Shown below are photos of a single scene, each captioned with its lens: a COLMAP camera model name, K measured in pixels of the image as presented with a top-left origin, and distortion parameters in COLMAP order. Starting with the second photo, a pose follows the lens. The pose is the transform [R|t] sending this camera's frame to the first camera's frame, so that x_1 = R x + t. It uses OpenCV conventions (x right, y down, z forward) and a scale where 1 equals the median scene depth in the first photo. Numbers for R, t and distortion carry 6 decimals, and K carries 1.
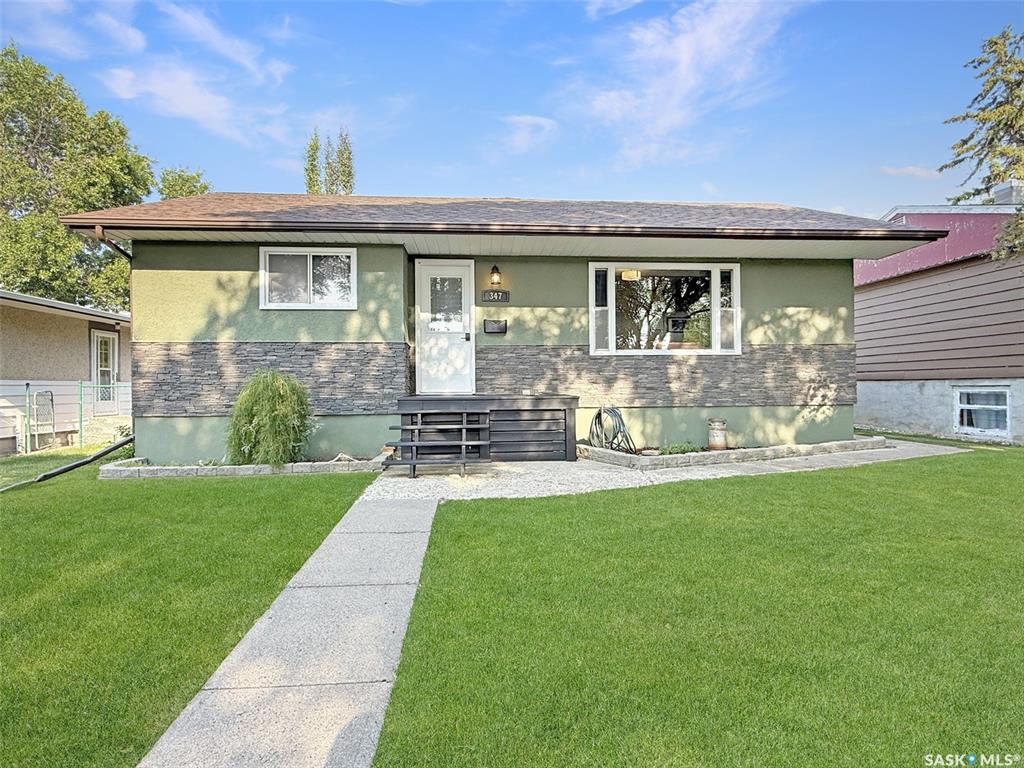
lens RADIAL K [[528.4, 0, 505.3], [0, 528.4, 381.3], [0, 0, 1]] dist [-0.000022, -0.000625]
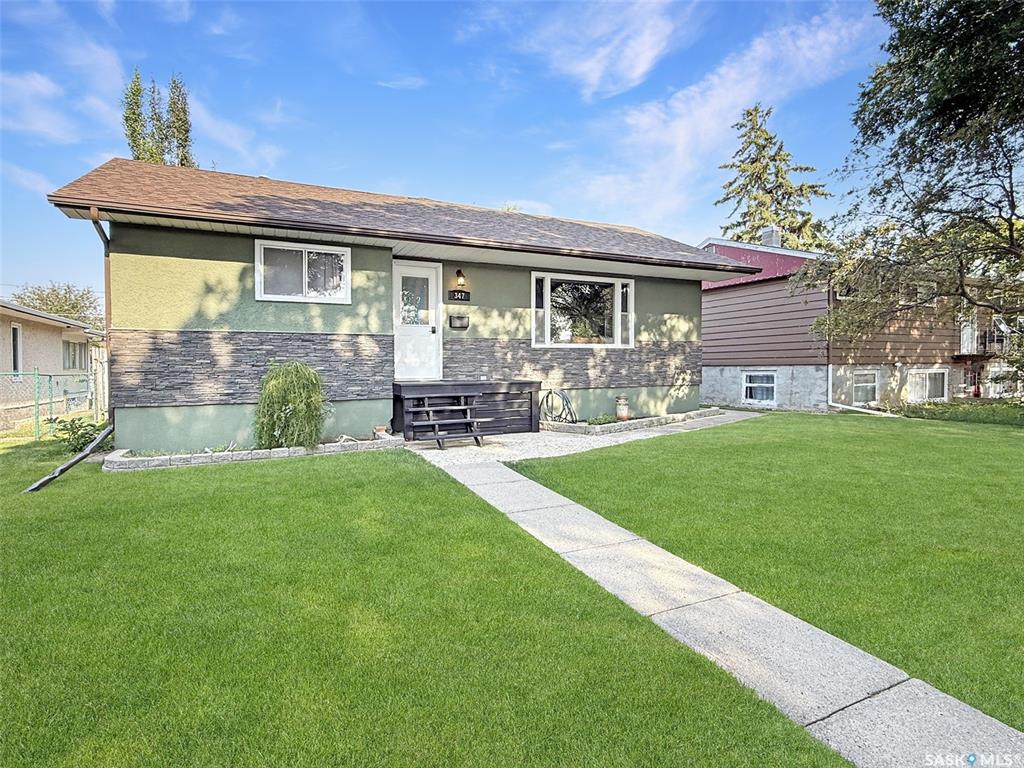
lens RADIAL K [[528.4, 0, 522.0], [0, 528.4, 379.4], [0, 0, 1]] dist [-0.000022, -0.000625]
pose [[0.928709, -0.009151, 0.370696, -0.317070], [-0.001942, 0.999562, 0.029539, -0.011436], [-0.370804, -0.028153, 0.928284, -0.135390]]
